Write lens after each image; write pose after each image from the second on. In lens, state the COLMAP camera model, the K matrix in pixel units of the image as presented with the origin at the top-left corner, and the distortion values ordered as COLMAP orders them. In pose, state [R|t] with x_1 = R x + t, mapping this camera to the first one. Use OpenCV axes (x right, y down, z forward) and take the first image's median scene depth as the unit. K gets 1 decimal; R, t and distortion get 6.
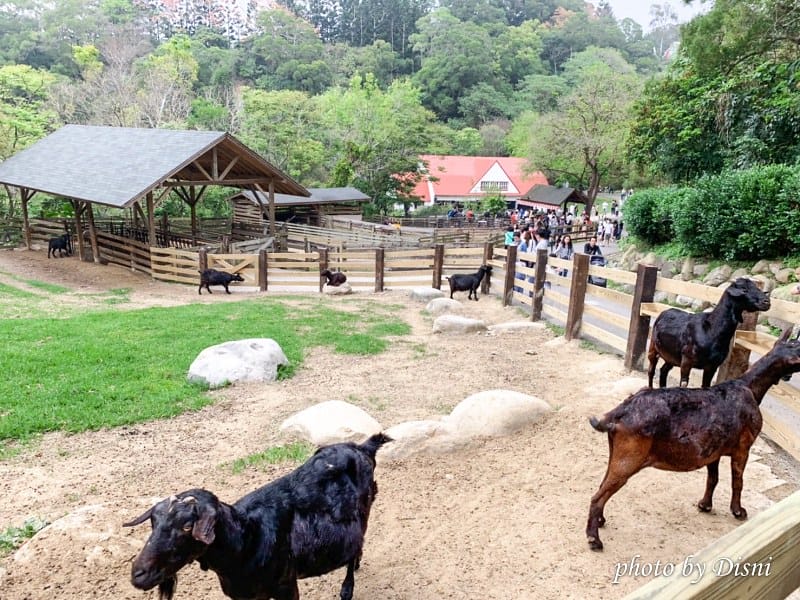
lens RADIAL K [[622.6, 0, 416.4], [0, 622.6, 302.6], [0, 0, 1]] dist [-0.002887, -0.007111]
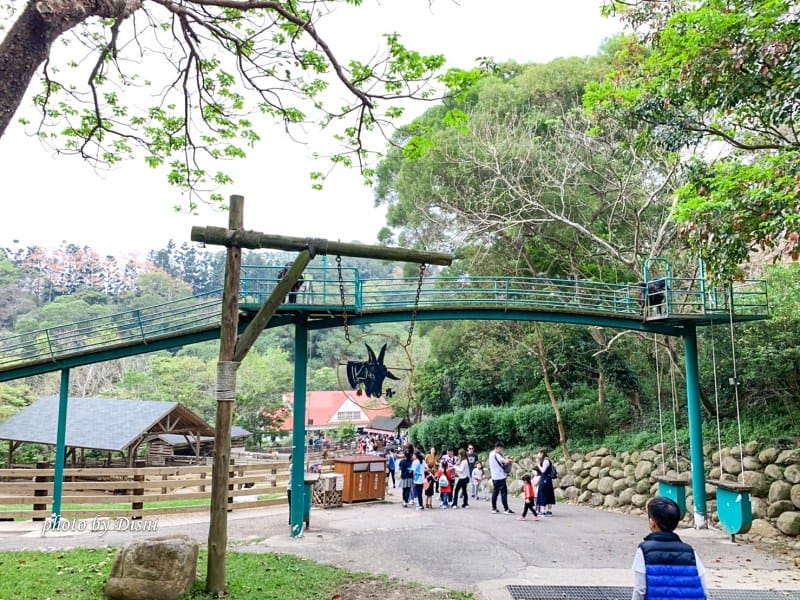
lens RADIAL K [[622.6, 0, 416.4], [0, 622.6, 302.6], [0, 0, 1]] dist [-0.002887, -0.007111]
pose [[0.975138, -0.012446, 0.221247, -0.013406], [0.089014, 0.936329, -0.339653, 0.033740], [-0.202933, 0.350903, 0.914158, -0.246535]]
